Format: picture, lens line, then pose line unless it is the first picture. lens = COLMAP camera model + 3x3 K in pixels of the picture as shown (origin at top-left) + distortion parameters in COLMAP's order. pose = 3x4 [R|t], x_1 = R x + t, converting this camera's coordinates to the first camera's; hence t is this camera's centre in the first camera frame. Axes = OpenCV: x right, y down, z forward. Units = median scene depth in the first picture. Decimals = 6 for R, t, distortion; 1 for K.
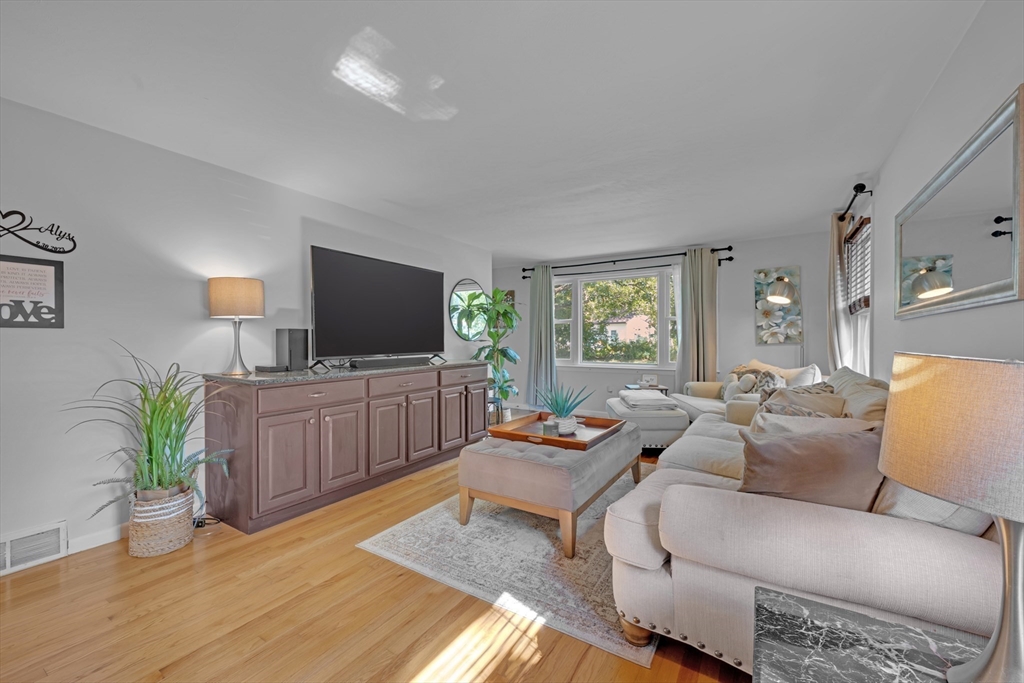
lens RADIAL K [[406.6, 0, 511.4], [0, 406.6, 342.6], [0, 0, 1]] dist [0.001042, 0.000073]
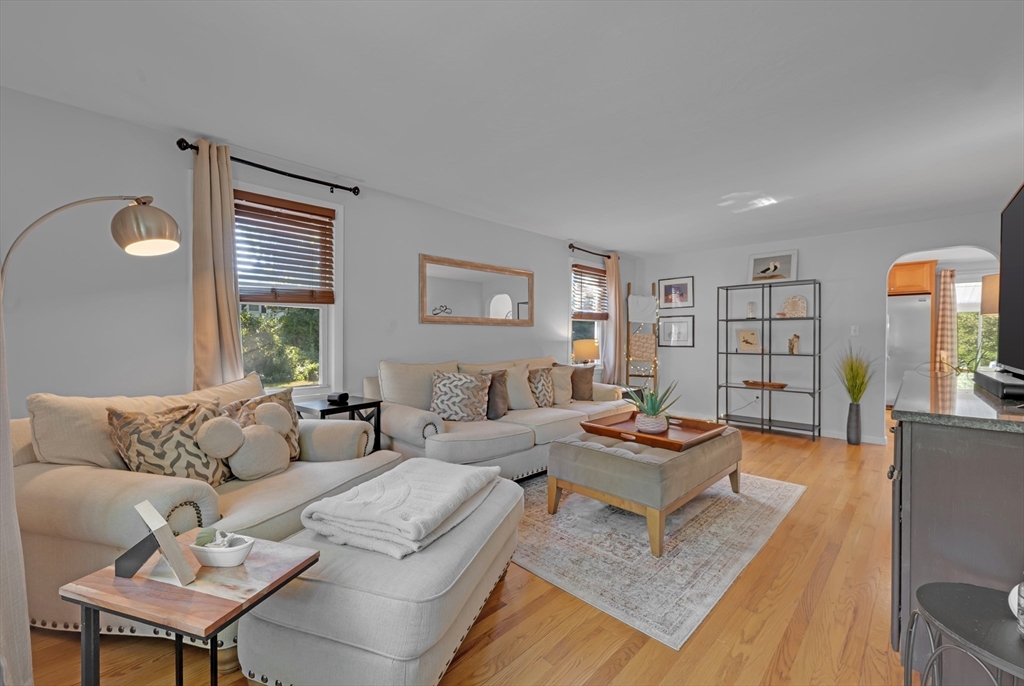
lens RADIAL K [[406.6, 0, 514.6], [0, 406.6, 346.4], [0, 0, 1]] dist [0.001042, 0.000073]
pose [[-0.973191, -0.007271, 0.229882, 0.252524], [-0.002138, 0.999743, 0.022572, -0.012621], [-0.229987, 0.021475, -0.972957, 2.327819]]
